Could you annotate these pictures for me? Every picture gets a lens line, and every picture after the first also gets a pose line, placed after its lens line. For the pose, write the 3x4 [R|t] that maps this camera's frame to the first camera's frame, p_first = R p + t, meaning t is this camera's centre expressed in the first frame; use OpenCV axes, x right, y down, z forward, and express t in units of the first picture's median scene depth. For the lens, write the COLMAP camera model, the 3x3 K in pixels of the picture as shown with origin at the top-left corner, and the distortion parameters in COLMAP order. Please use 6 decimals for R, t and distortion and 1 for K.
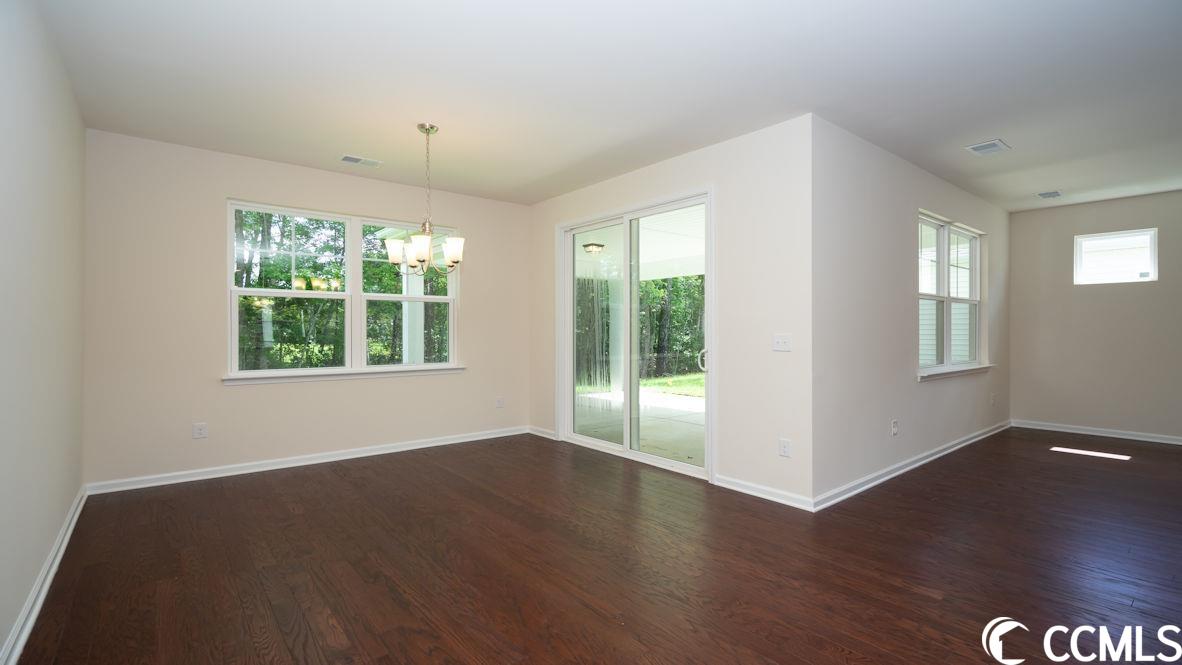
lens RADIAL K [[531.1, 0, 585.9], [0, 531.1, 329.8], [0, 0, 1]] dist [-0.005679, -0.000377]
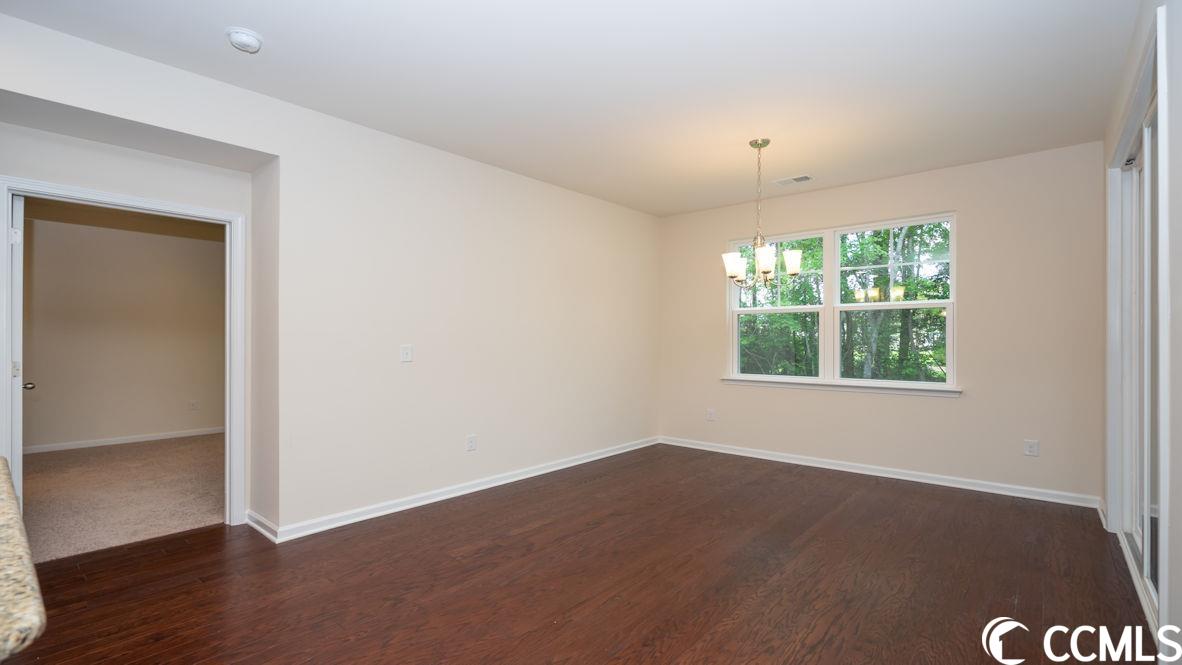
lens RADIAL K [[531.1, 0, 586.1], [0, 531.1, 337.2], [0, 0, 1]] dist [-0.005679, -0.000377]
pose [[0.171643, -0.006424, -0.985138, 0.488211], [-0.001010, 0.999977, -0.006697, -0.001035], [0.985159, 0.002145, 0.171632, 0.383563]]
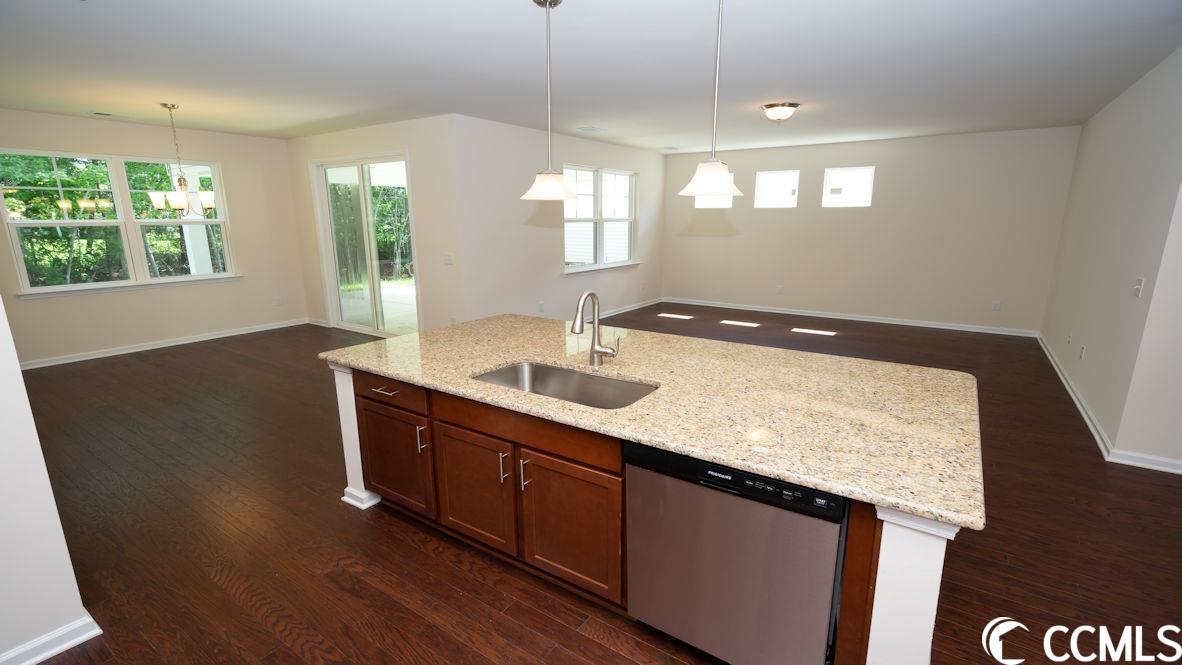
lens RADIAL K [[531.1, 0, 598.0], [0, 531.1, 343.3], [0, 0, 1]] dist [-0.005679, -0.000377]
pose [[0.954483, -0.067481, 0.290530, 0.238168], [-0.002510, 0.972219, 0.234061, -0.081657], [-0.298253, -0.224137, 0.927797, -0.545197]]
